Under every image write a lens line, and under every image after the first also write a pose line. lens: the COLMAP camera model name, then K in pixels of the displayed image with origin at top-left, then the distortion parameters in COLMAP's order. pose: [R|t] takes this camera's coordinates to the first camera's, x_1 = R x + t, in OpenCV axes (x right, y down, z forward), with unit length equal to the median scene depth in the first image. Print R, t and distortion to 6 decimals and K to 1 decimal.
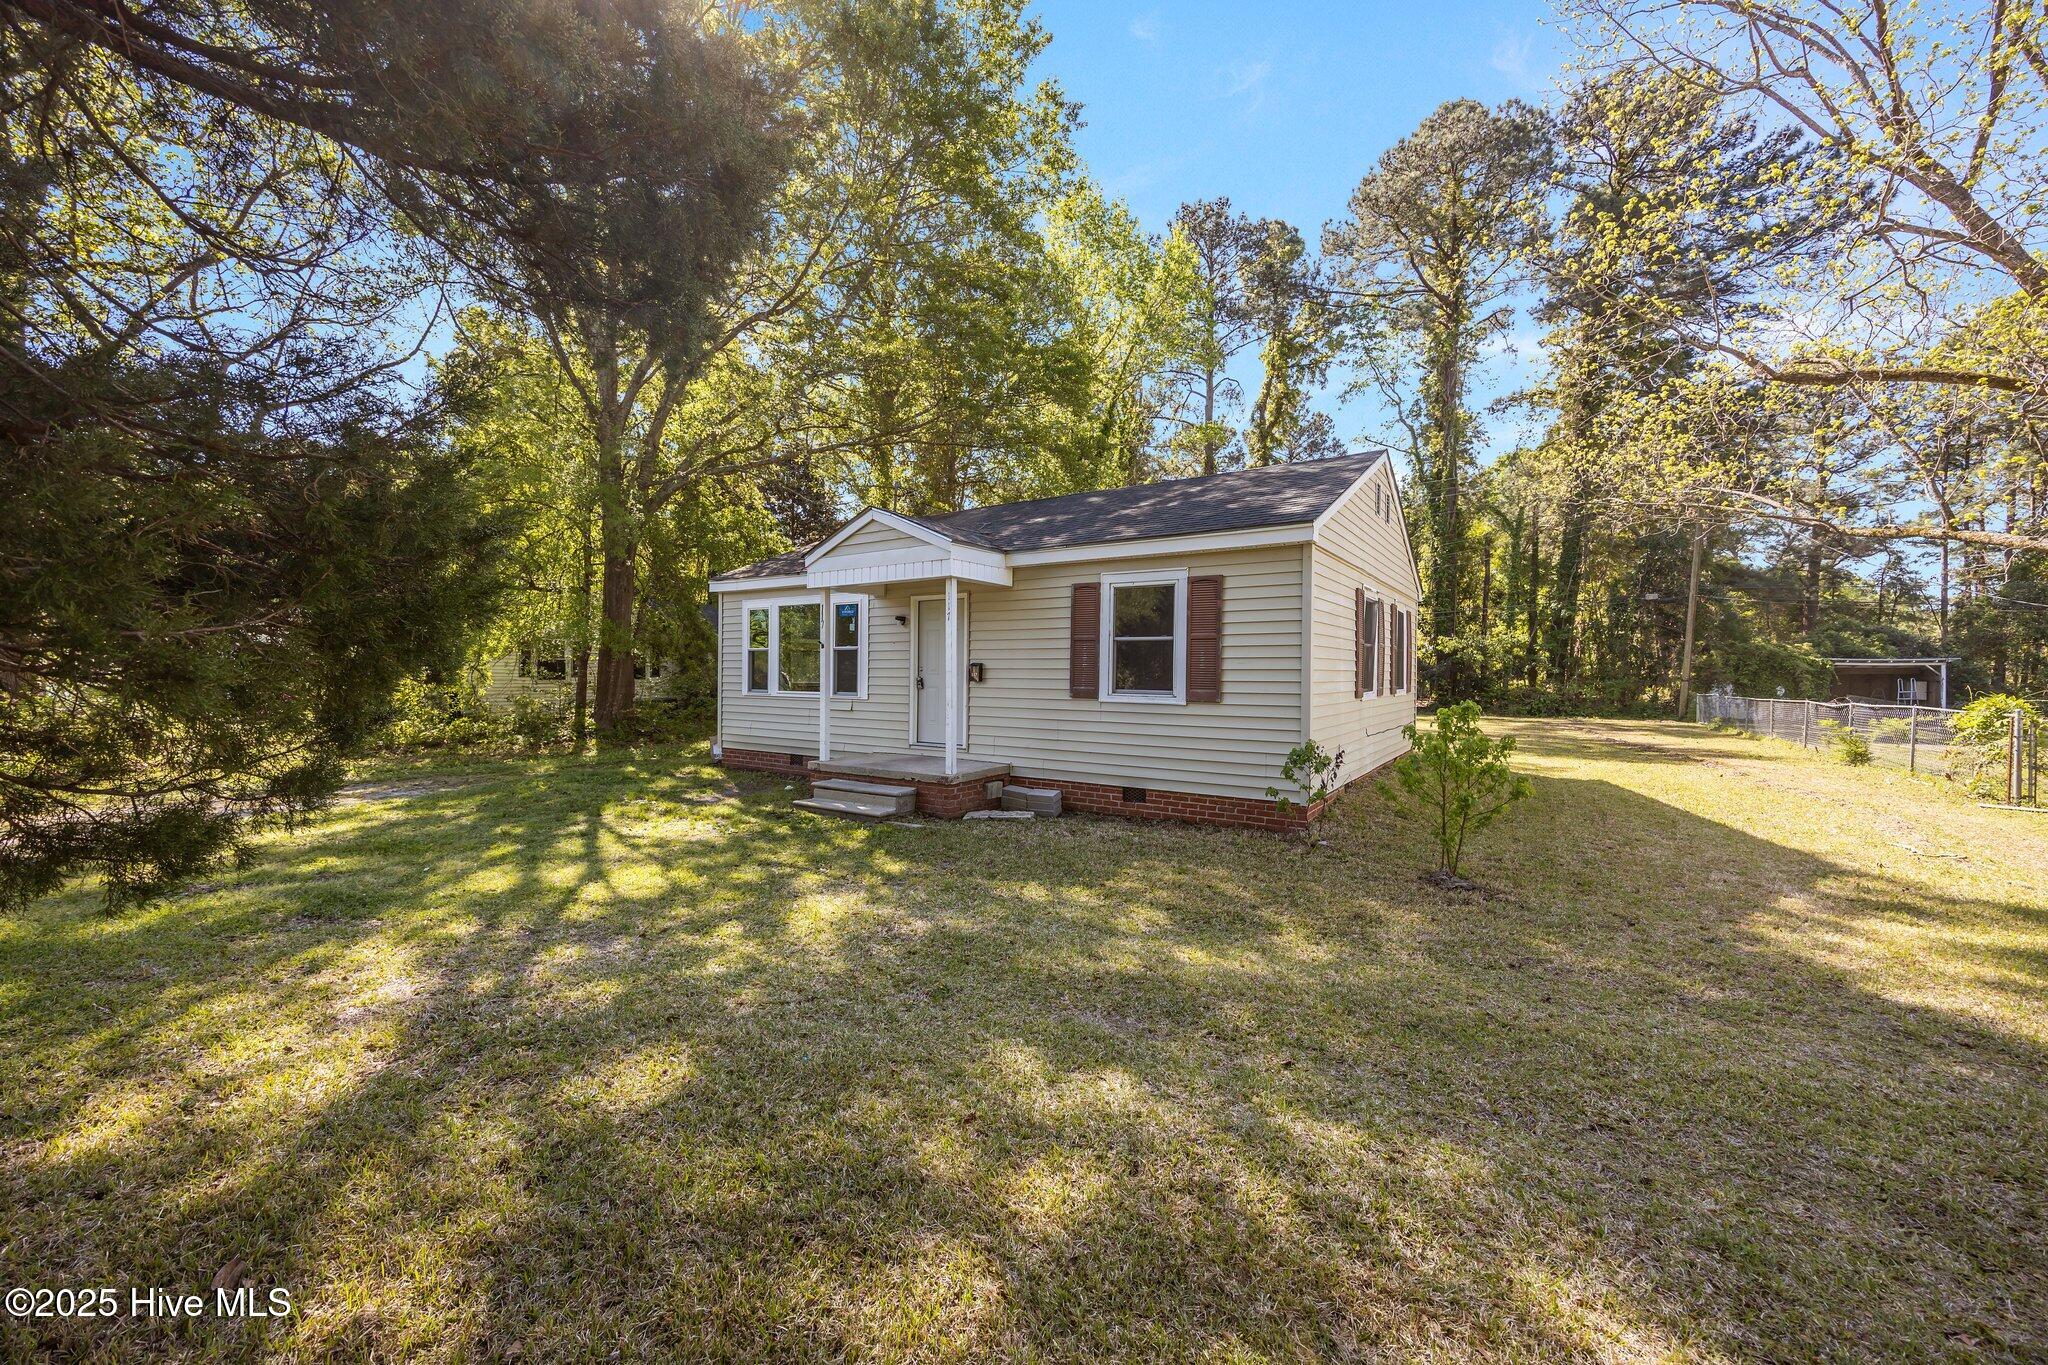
lens RADIAL K [[800.6, 0, 1014.9], [0, 800.6, 681.9], [0, 0, 1]] dist [0.003097, 0.000062]
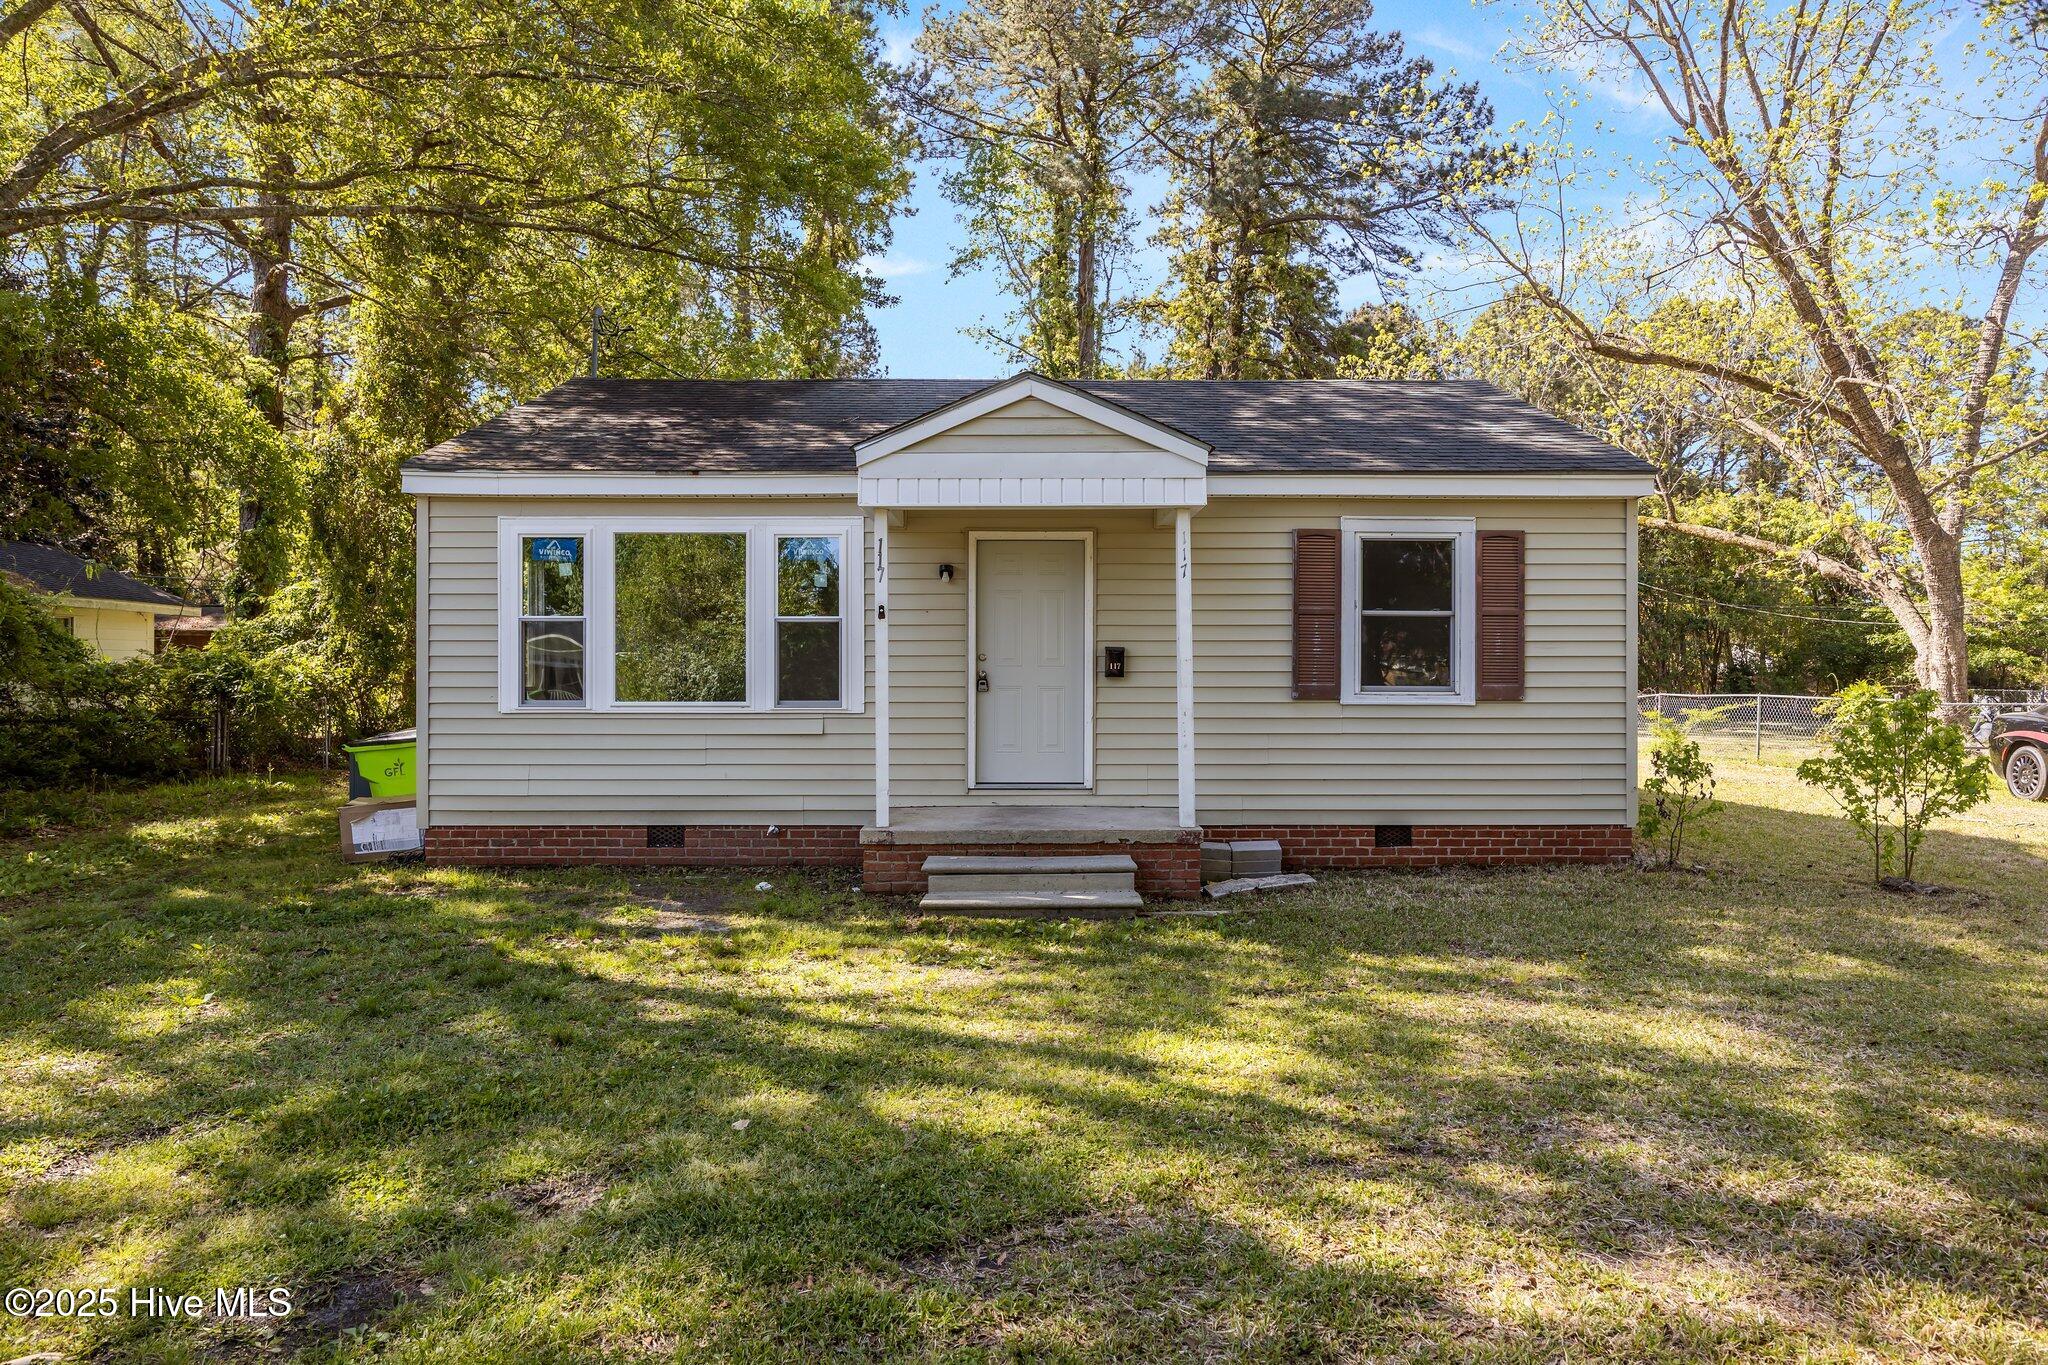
lens RADIAL K [[1284.7, 0, 1019.3], [0, 1284.7, 682.4], [0, 0, 1]] dist [0.000307, -0.002329]
pose [[0.814608, -0.012126, 0.579886, -0.738727], [0.011955, 0.999920, 0.004116, -0.001531], [-0.579889, 0.003580, 0.814687, 0.261118]]
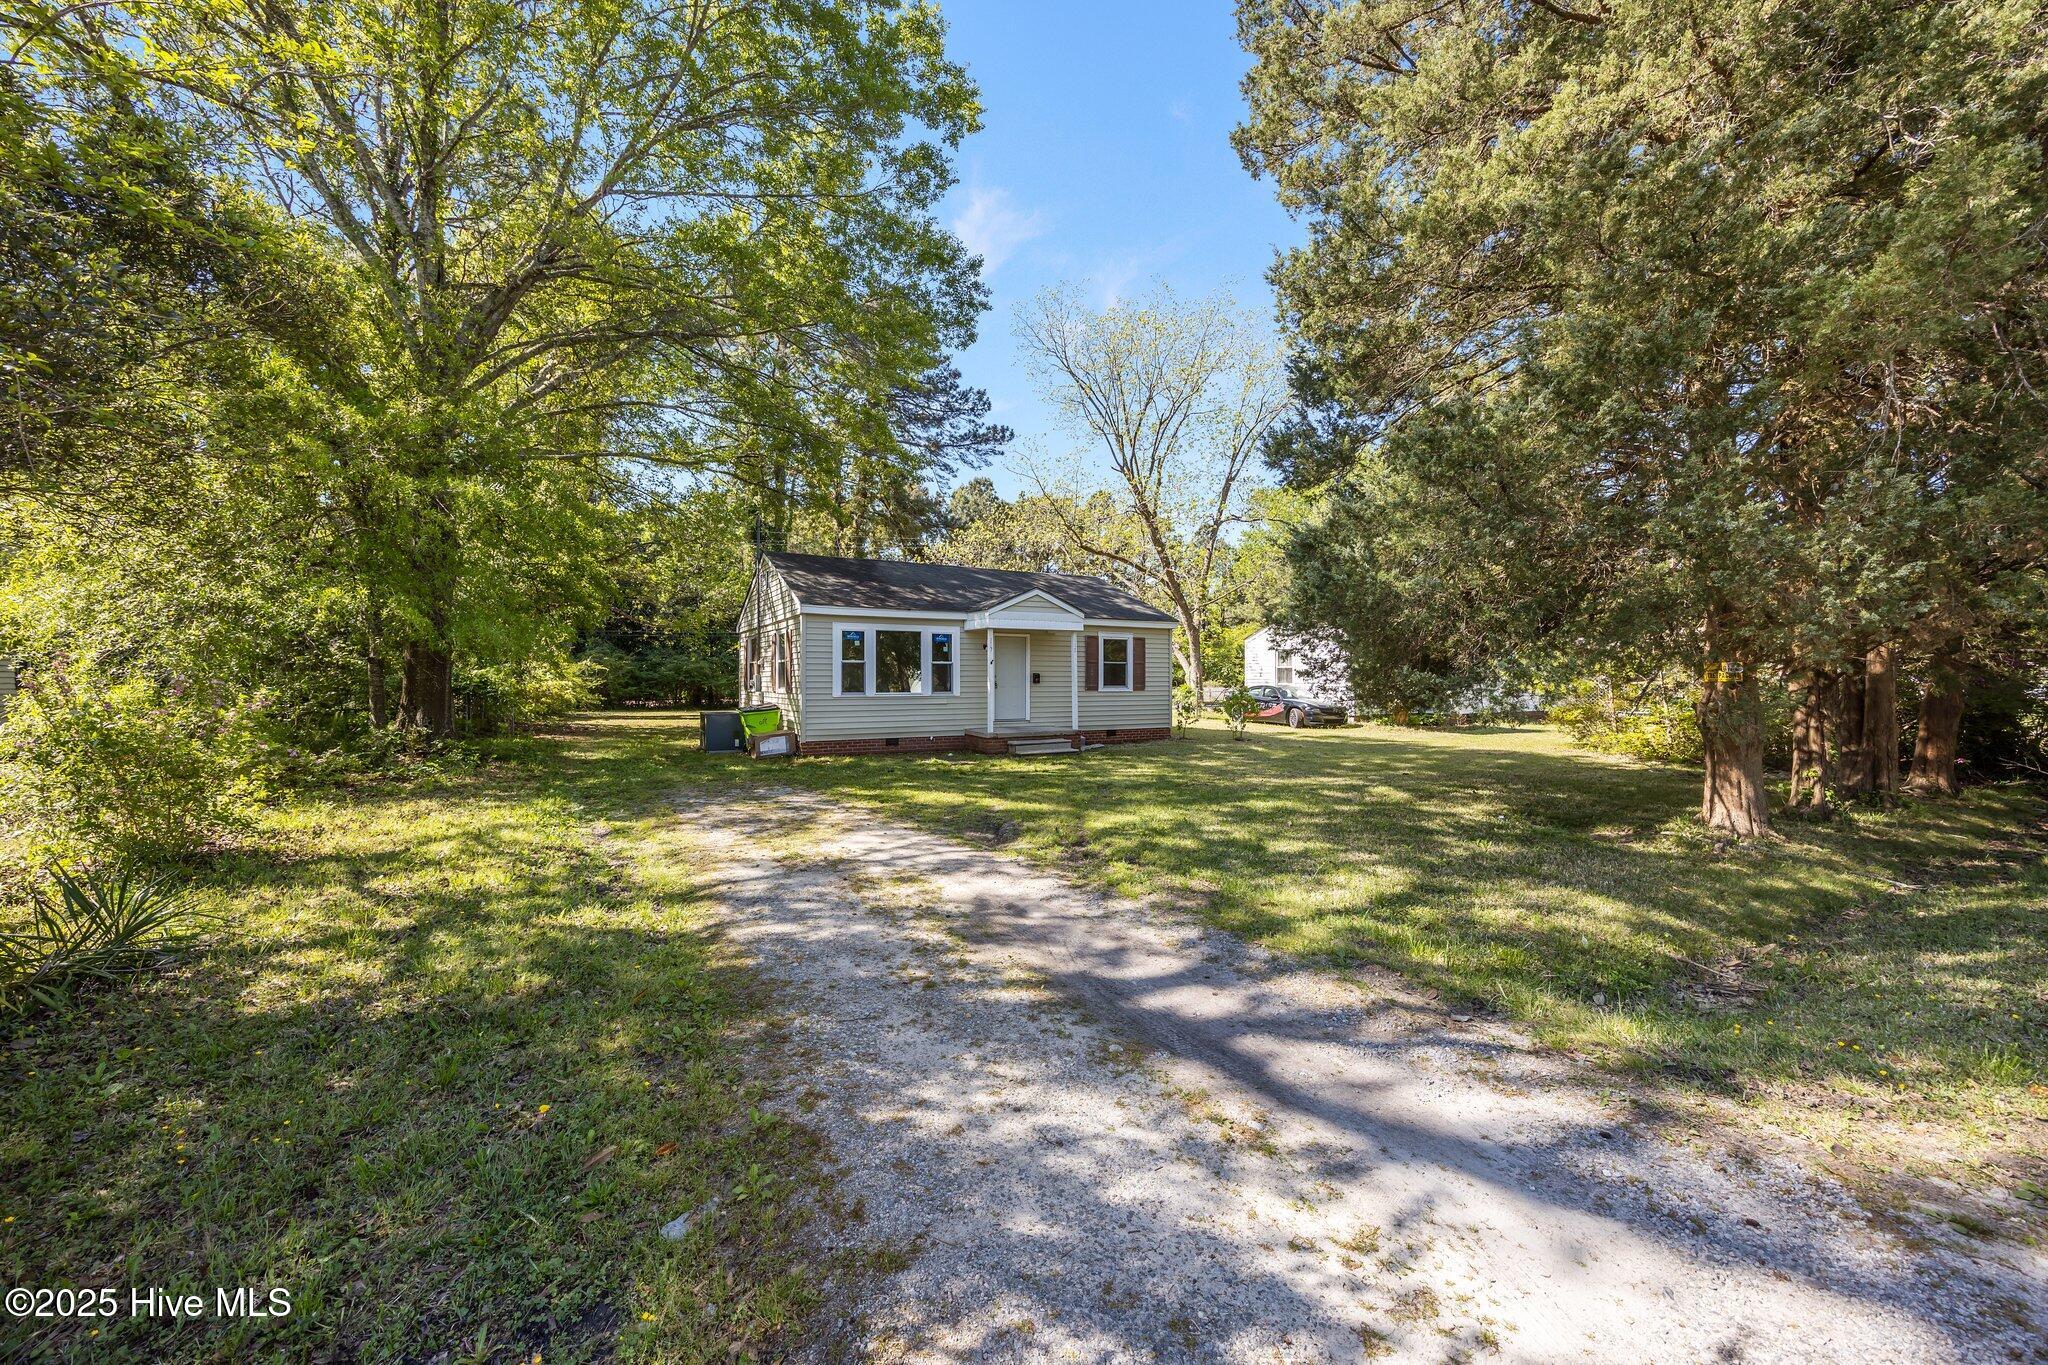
lens RADIAL K [[800.6, 0, 1036.1], [0, 800.6, 679.8], [0, 0, 1]] dist [0.003097, 0.000062]
pose [[0.421292, -0.010012, 0.906870, -1.871888], [0.008907, 0.999937, 0.006902, -0.023002], [-0.906881, 0.005170, 0.421355, 0.242555]]
